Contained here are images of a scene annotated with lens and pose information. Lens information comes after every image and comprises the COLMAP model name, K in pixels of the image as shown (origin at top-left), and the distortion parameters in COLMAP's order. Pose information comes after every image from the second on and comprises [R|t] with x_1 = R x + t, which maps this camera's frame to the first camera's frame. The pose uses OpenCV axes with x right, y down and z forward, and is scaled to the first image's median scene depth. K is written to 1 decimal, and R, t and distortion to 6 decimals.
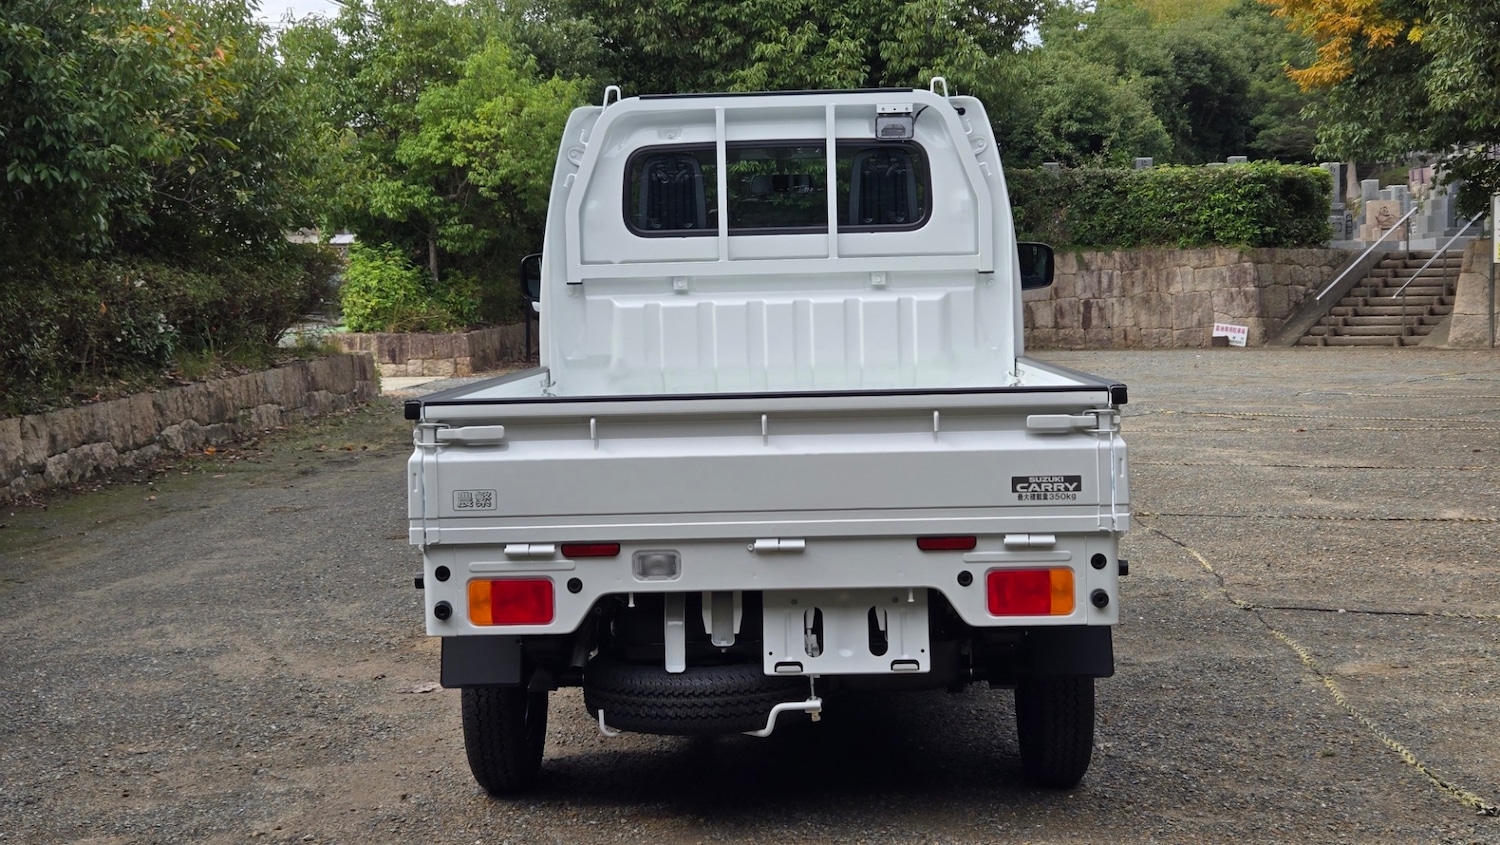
lens RADIAL K [[2013.7, 0, 744.6], [0, 2013.7, 386.6], [0, 0, 1]] dist [0.067644, 0.000000]
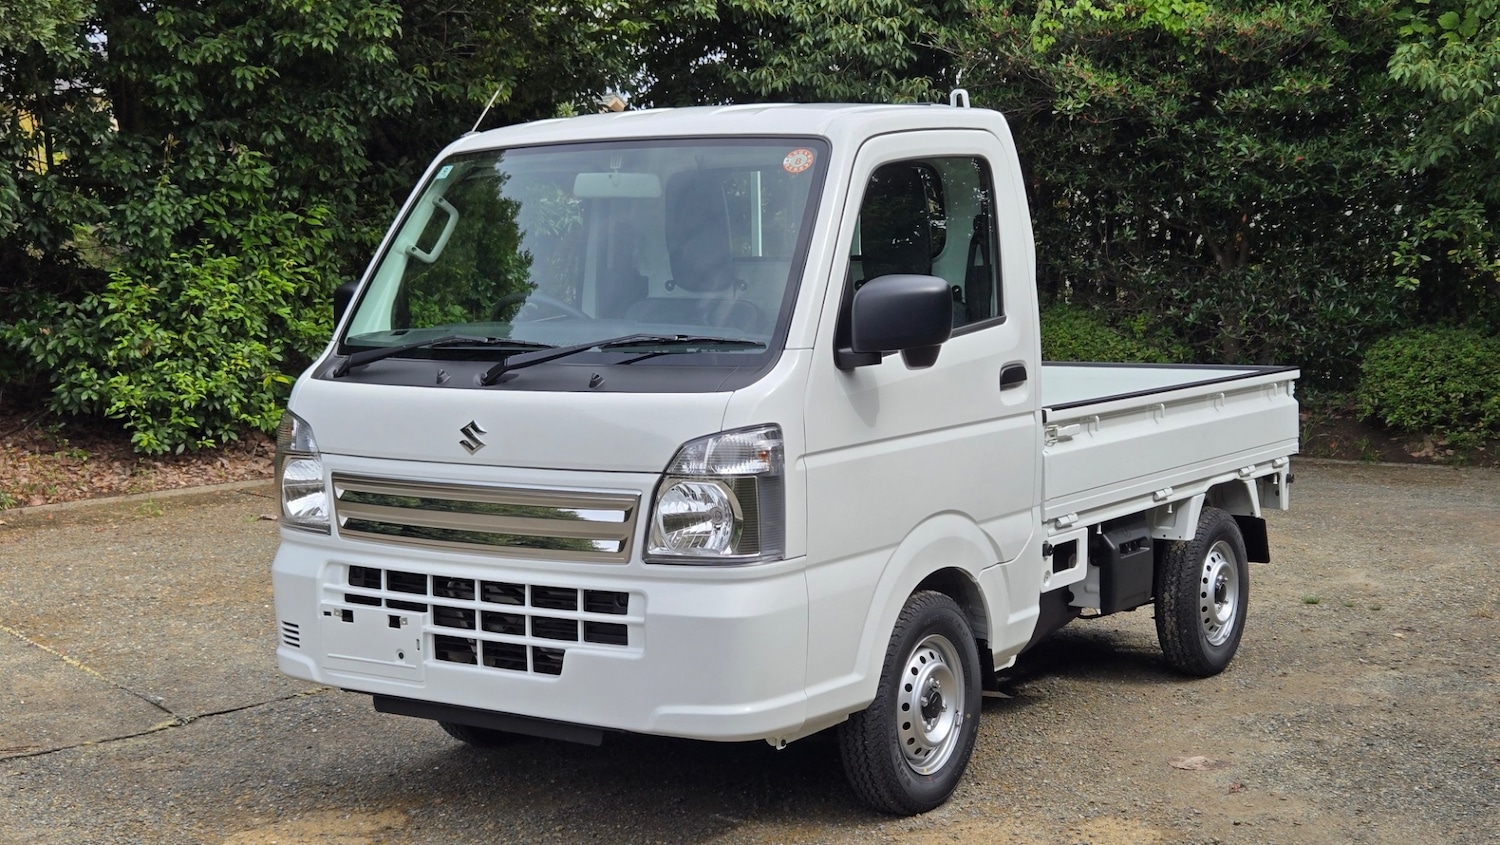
lens RADIAL K [[2013.7, 0, 760.3], [0, 2013.7, 424.5], [0, 0, 1]] dist [0.067644, 0.000000]
pose [[-0.853380, -0.010243, 0.521189, -0.447184], [0.056637, 0.992066, 0.112234, -0.107053], [-0.518203, 0.125297, -0.846030, 1.795415]]
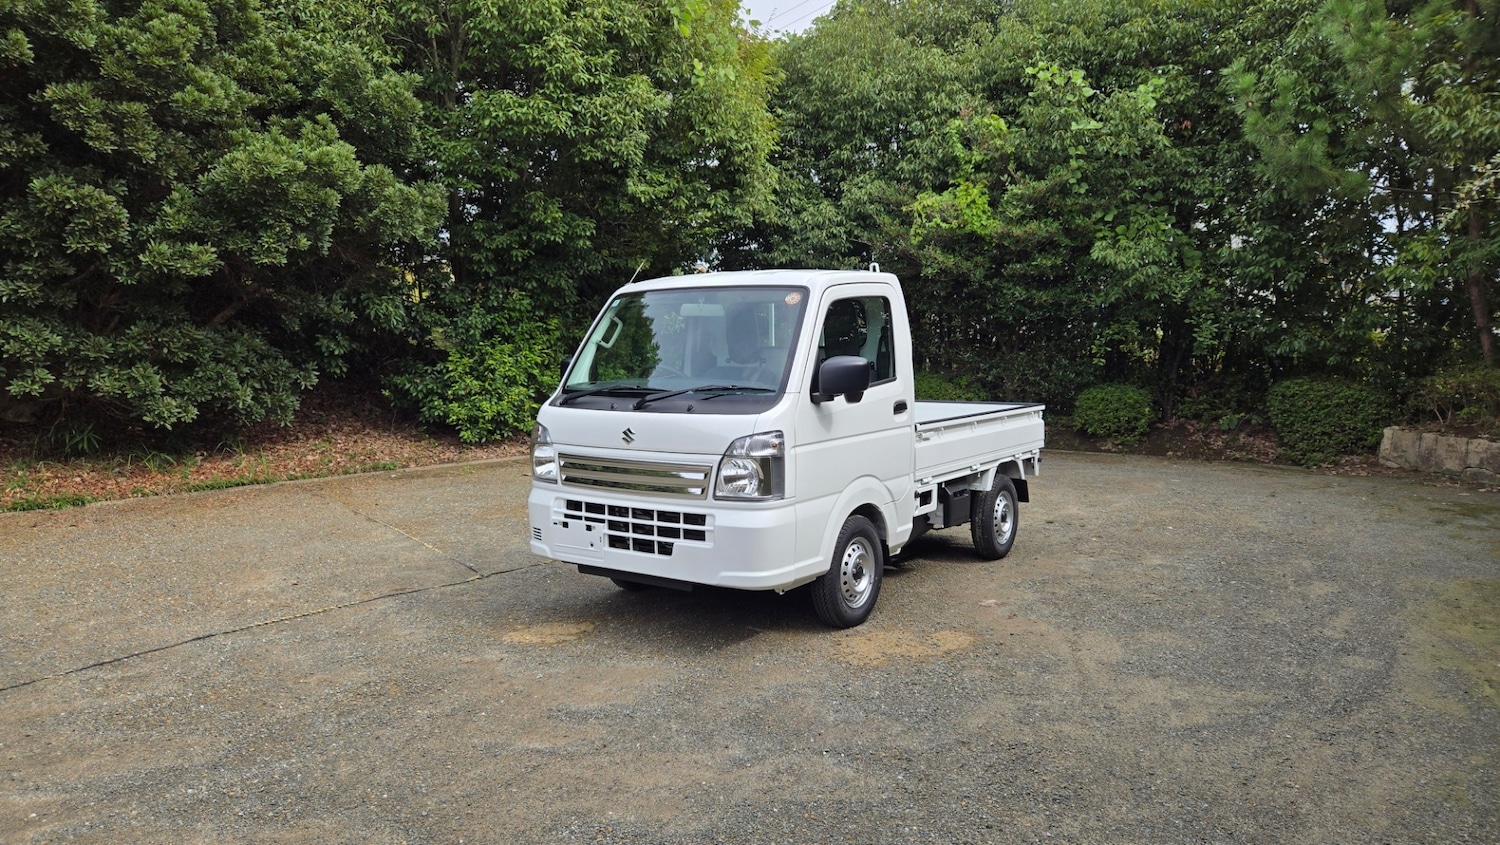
lens RADIAL K [[1006.2, 0, 756.3], [0, 1006.2, 427.7], [0, 0, 1]] dist [0.080831, -0.072899]
pose [[-0.844729, -0.016174, 0.534950, -0.444981], [0.050180, 0.992747, 0.109254, -0.107258], [-0.532837, 0.119133, -0.837790, 1.792129]]
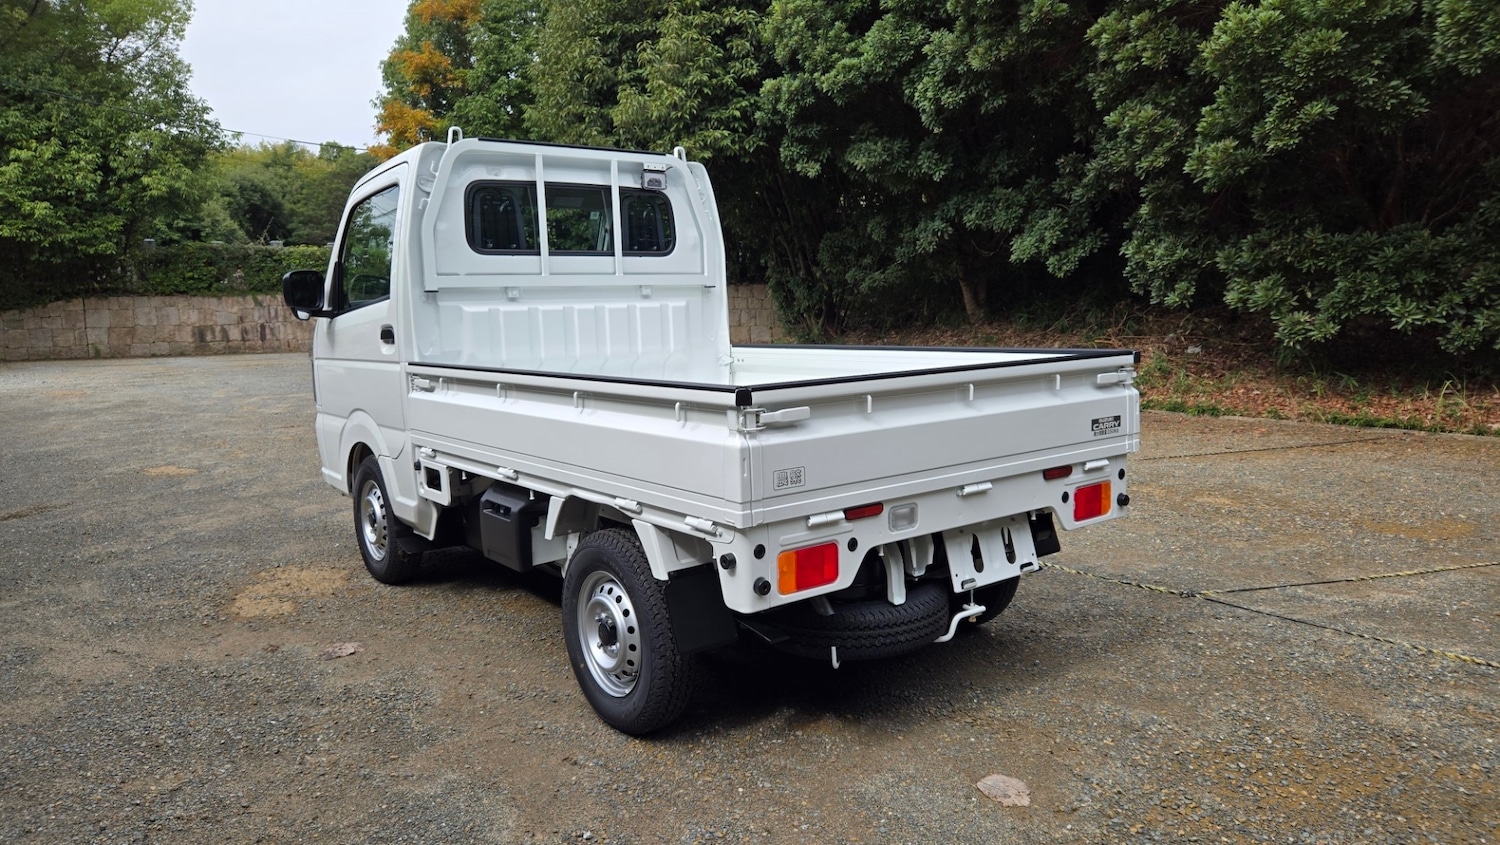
lens RADIAL K [[1006.2, 0, 740.2], [0, 1006.2, 424.2], [0, 0, 1]] dist [0.080831, -0.072899]
pose [[0.774343, -0.074398, 0.628377, -0.327648], [0.040432, 0.996852, 0.068200, -0.006084], [-0.631473, -0.027403, 0.774914, 0.413731]]
